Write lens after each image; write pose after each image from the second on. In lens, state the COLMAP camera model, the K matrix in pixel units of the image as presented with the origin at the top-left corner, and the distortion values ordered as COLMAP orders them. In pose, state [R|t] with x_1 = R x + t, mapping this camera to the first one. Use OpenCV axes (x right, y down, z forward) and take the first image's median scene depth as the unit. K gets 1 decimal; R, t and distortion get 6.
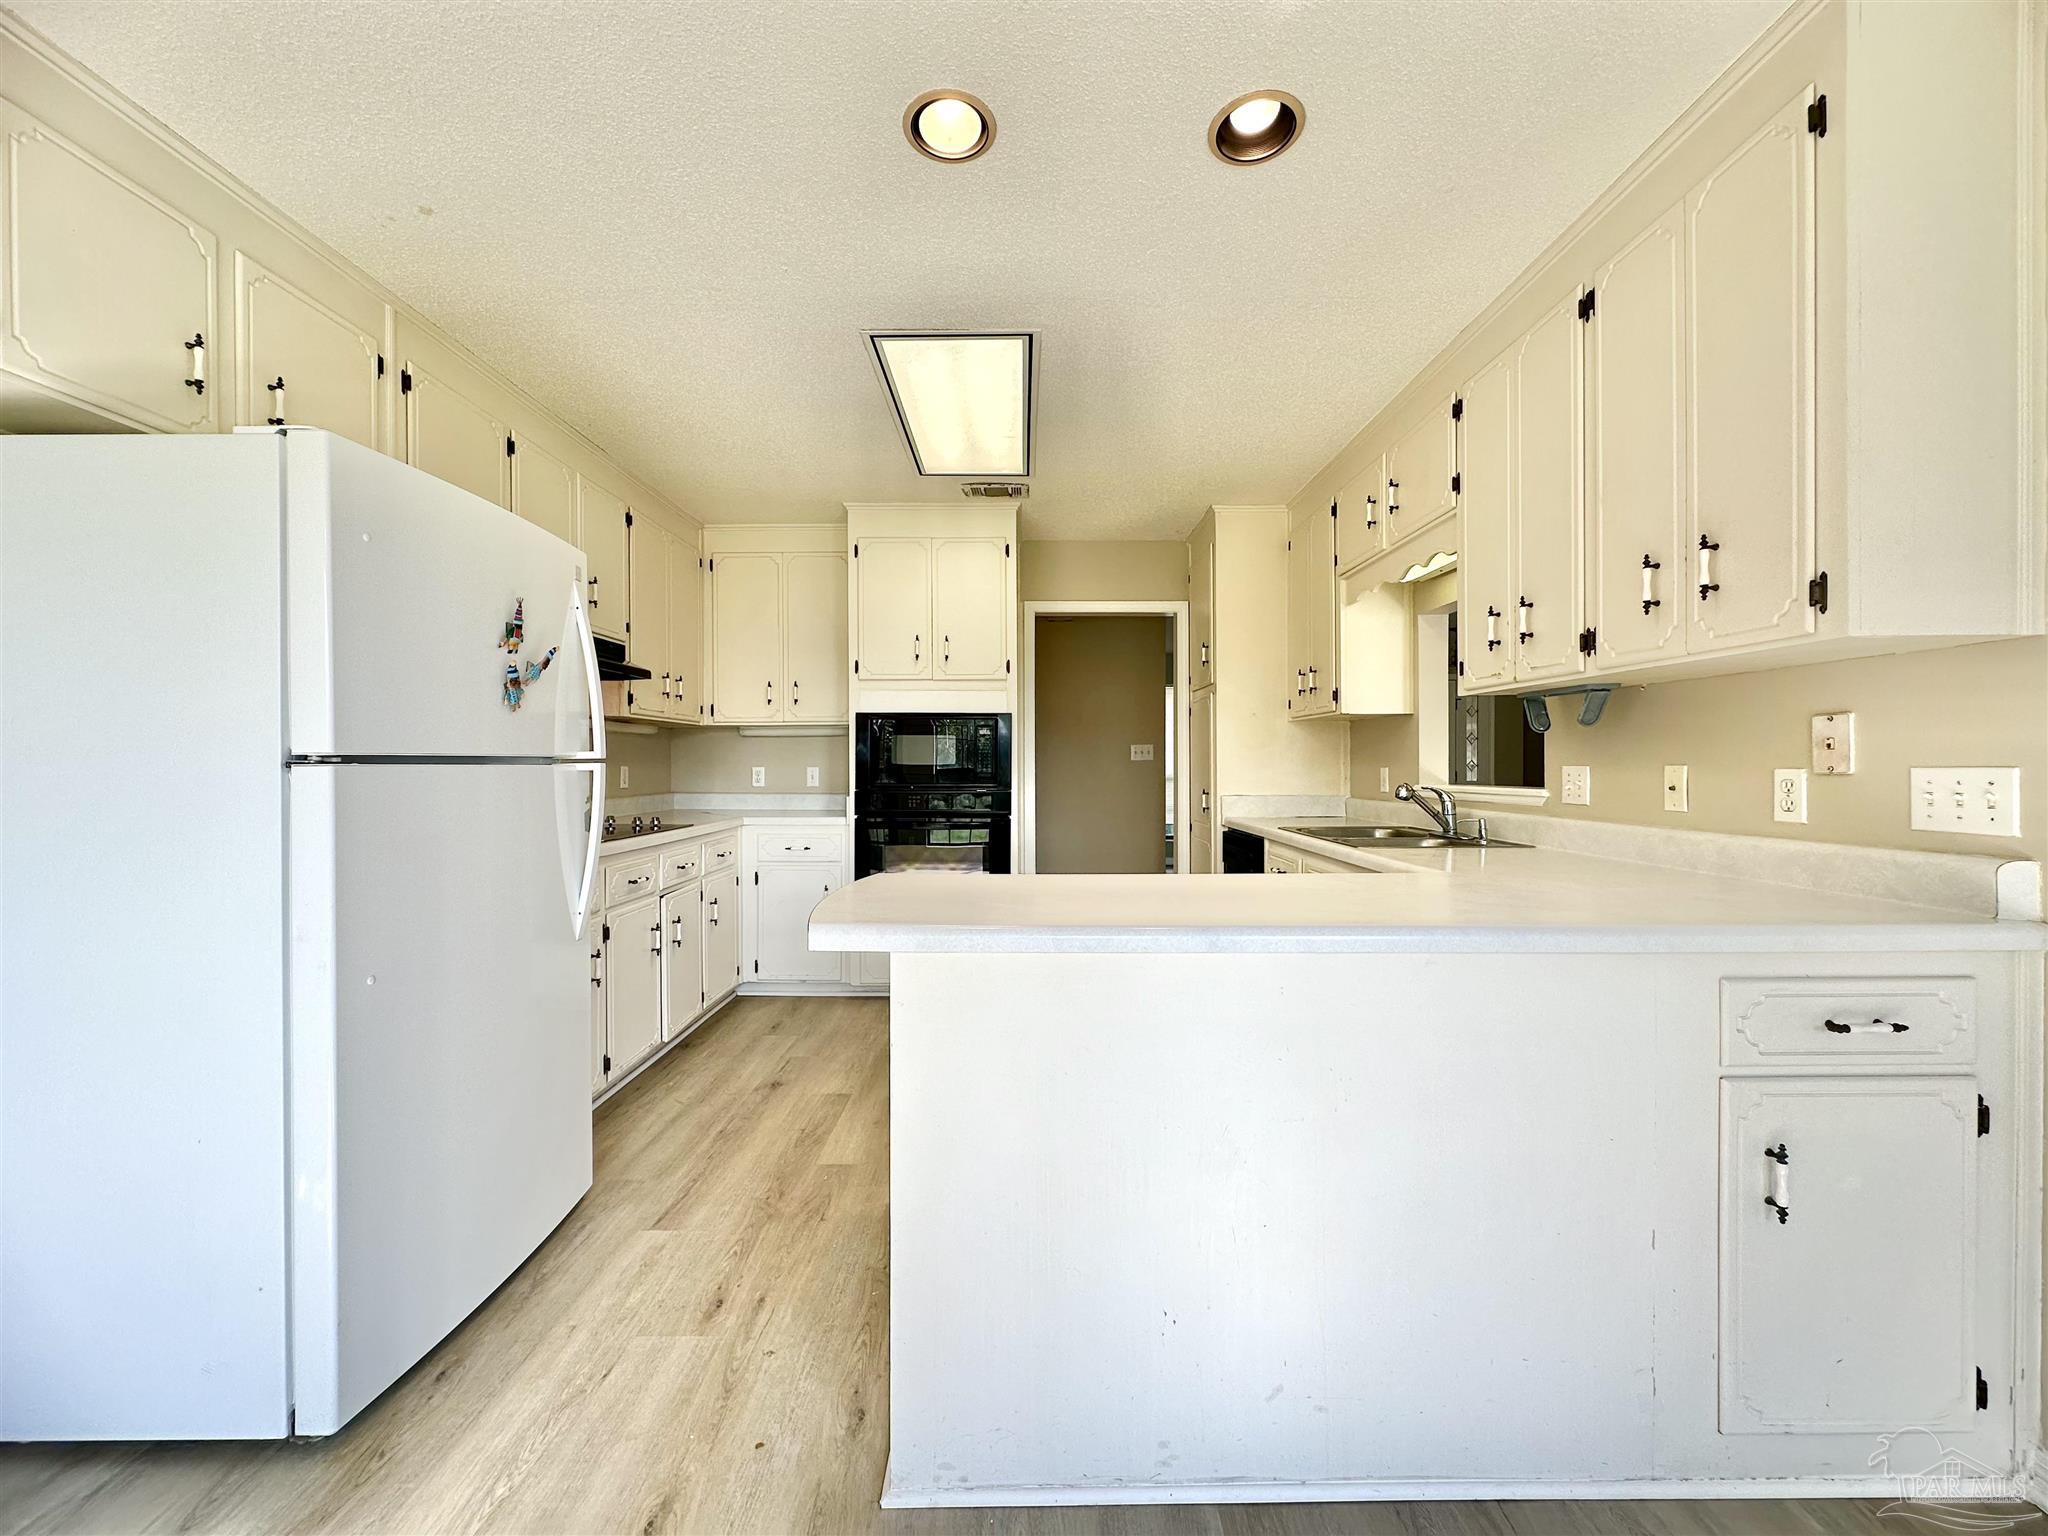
lens RADIAL K [[811.2, 0, 1025.7], [0, 811.2, 762.4], [0, 0, 1]] dist [-0.001979, 0.000875]
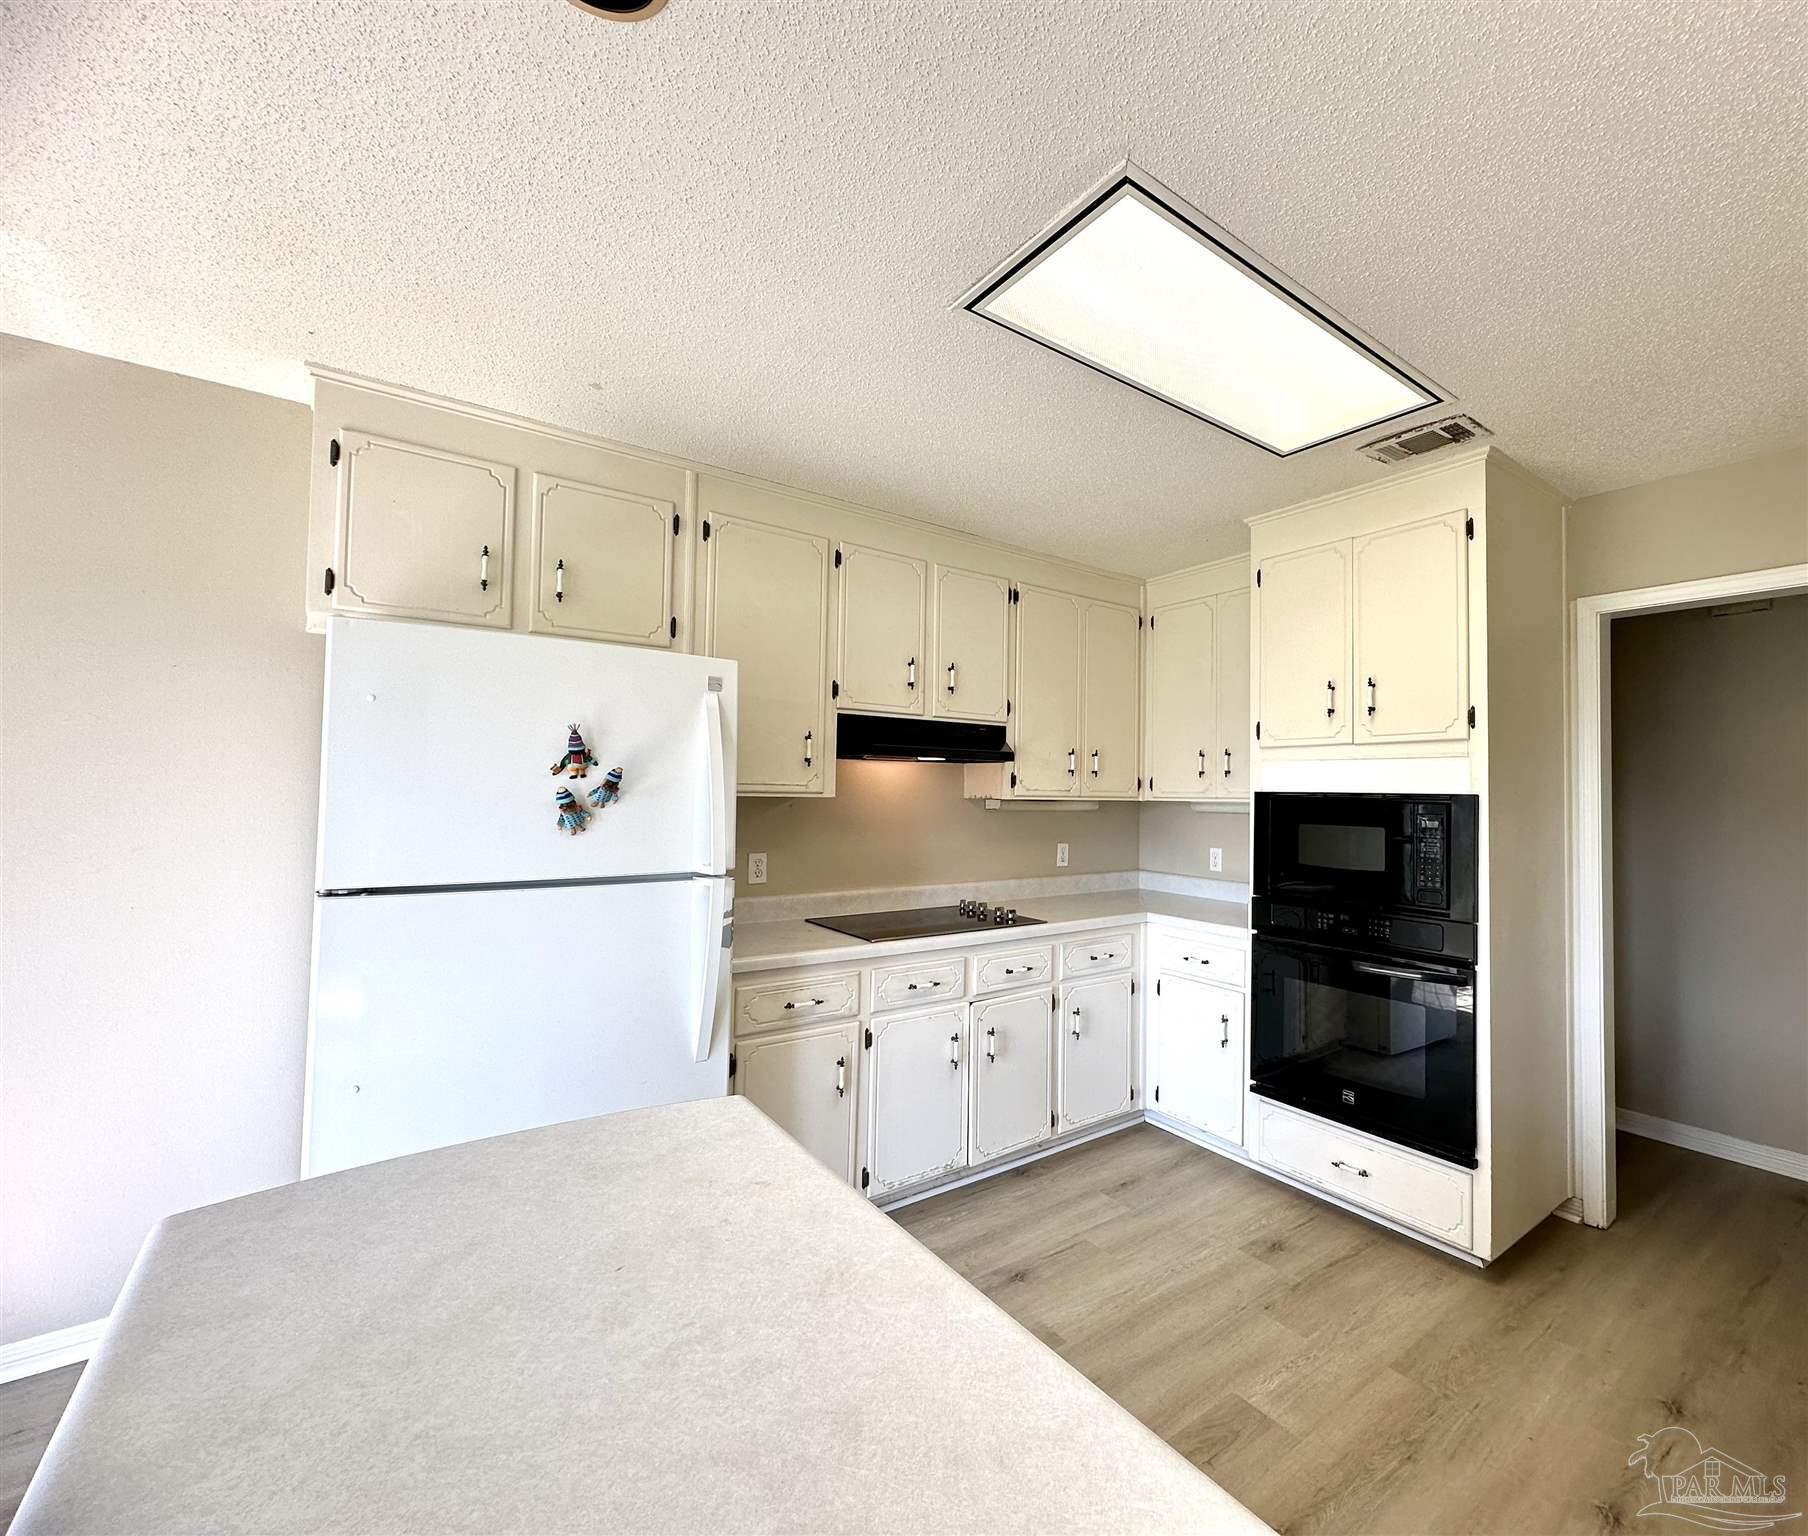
lens RADIAL K [[810.4, 0, 1026.6], [0, 810.4, 764.4], [0, 0, 1]] dist [0.000180, 0.000354]
pose [[0.630812, -0.018064, -0.775725, 0.240231], [-0.015692, 0.999228, -0.036029, -0.056634], [0.775777, 0.034900, 0.630041, 0.362872]]
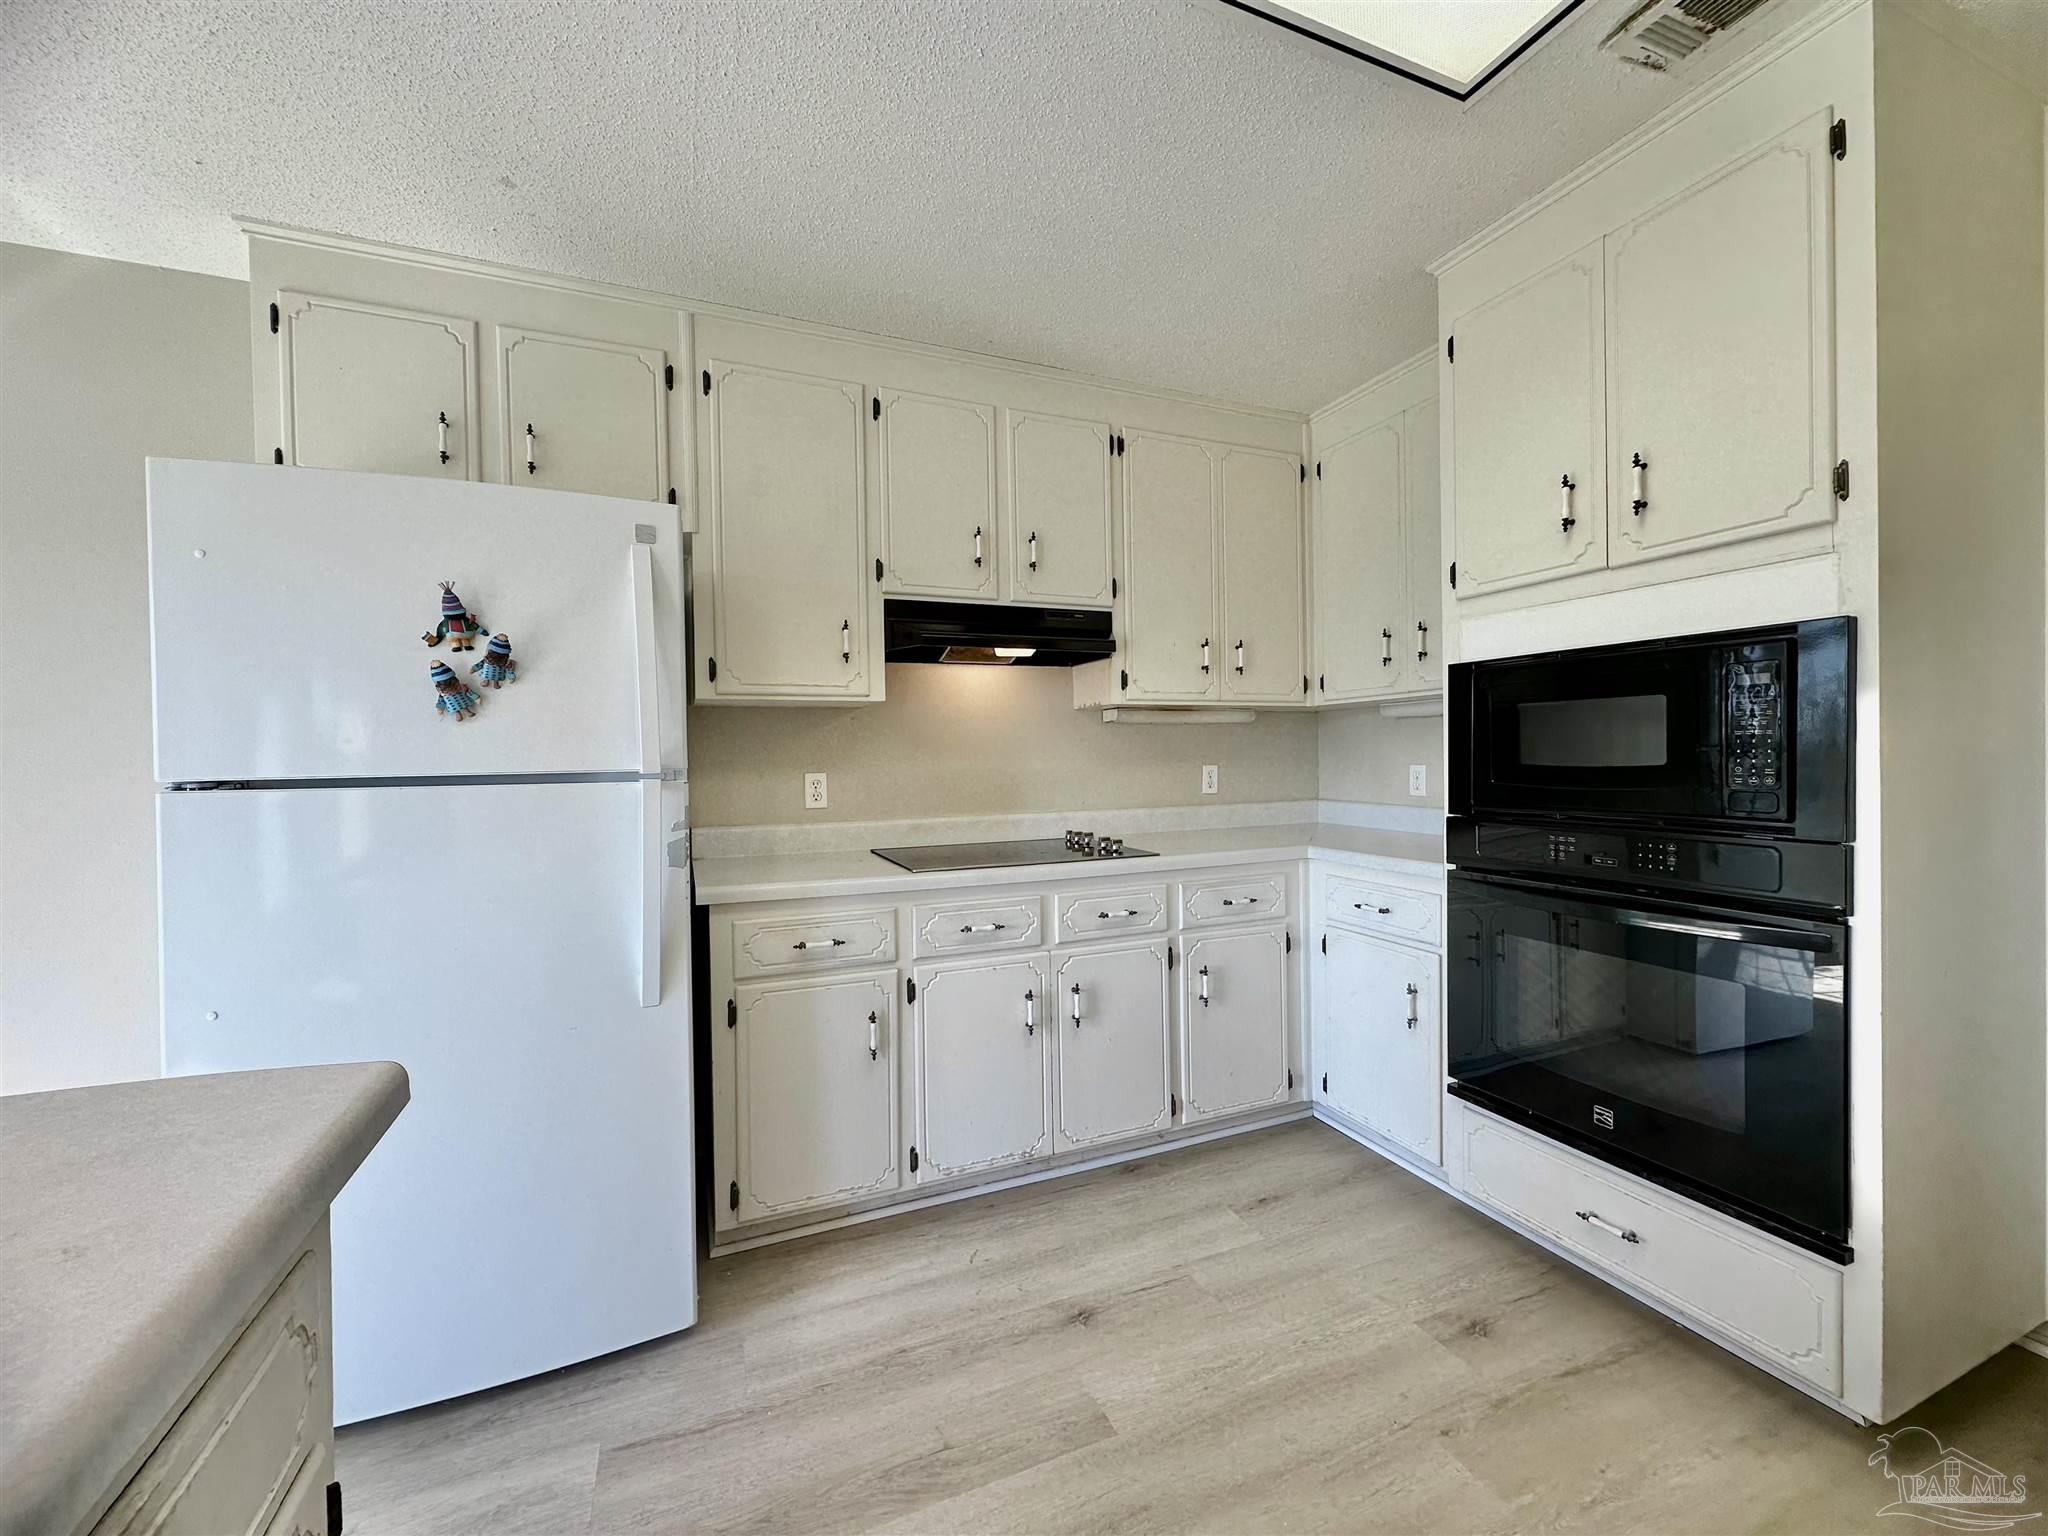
lens RADIAL K [[811.2, 0, 1027.2], [0, 811.2, 765.3], [0, 0, 1]] dist [-0.001979, 0.000875]
pose [[0.386789, 0.004813, -0.922156, 0.162333], [0.016283, 0.999795, 0.012048, -0.008276], [0.922024, -0.019675, 0.386631, 0.553420]]
